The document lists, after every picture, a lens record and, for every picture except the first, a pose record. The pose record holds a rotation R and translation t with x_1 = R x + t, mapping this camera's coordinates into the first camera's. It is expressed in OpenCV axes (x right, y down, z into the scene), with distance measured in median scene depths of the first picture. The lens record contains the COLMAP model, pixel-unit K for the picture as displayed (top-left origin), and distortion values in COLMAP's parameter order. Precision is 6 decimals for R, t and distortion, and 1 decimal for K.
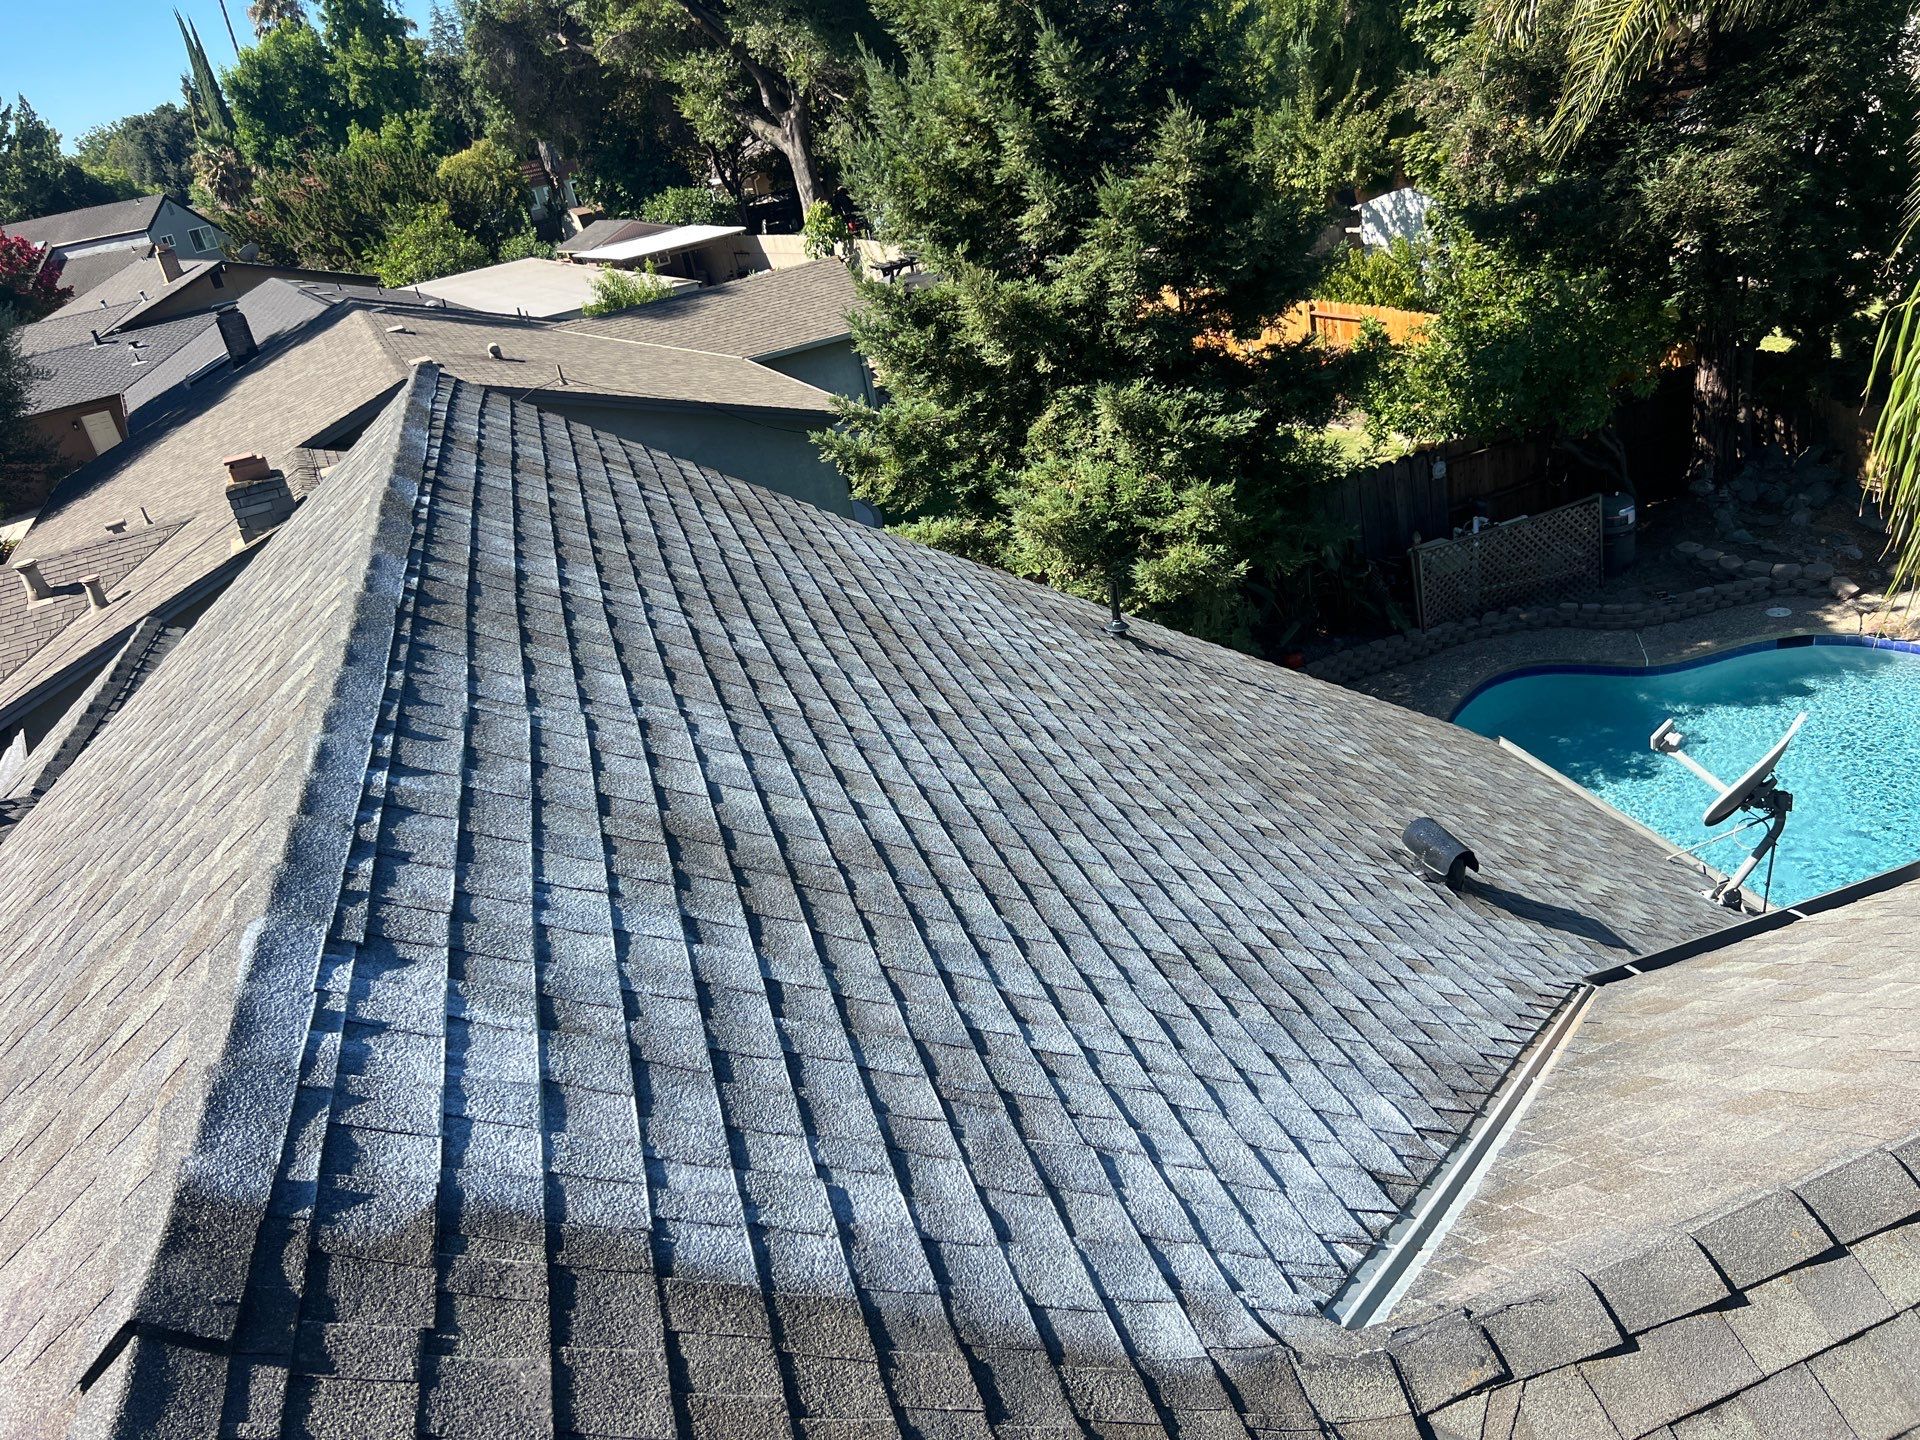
lens RADIAL K [[1416.3, 0, 960.0], [0, 1416.3, 720.0], [0, 0, 1]] dist [0.046721, -0.054699]
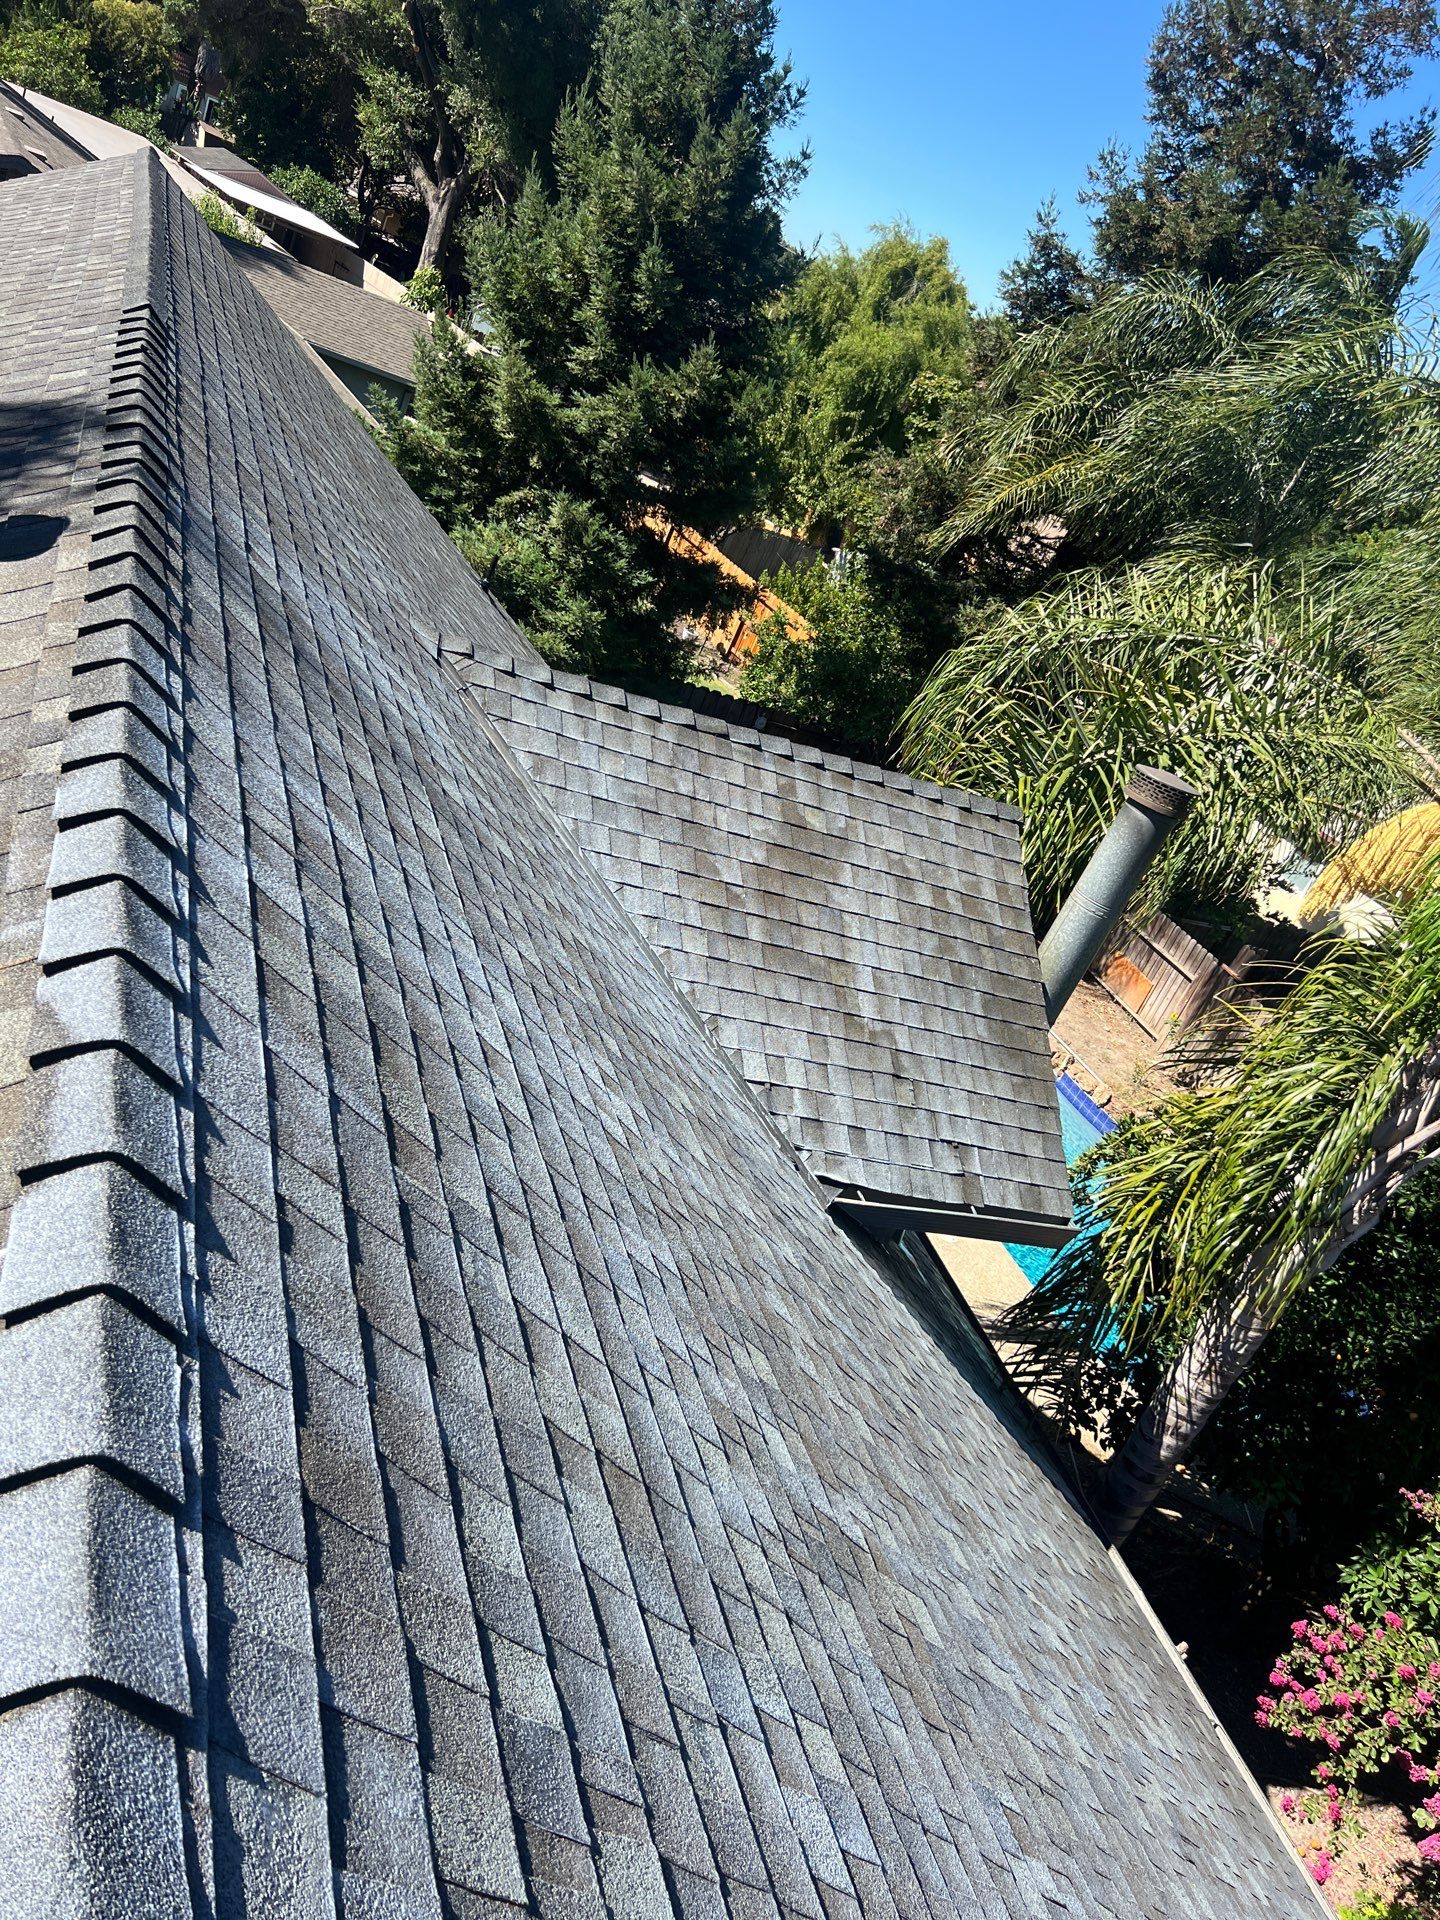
lens RADIAL K [[1412.7, 0, 720.0], [0, 1412.7, 960.0], [0, 0, 1]] dist [0.003948, -0.020137]
pose [[0.828833, 0.476236, 0.293659, 0.015307], [-0.480727, 0.874697, -0.061705, 0.057807], [-0.286249, -0.090027, 0.953917, -0.122786]]
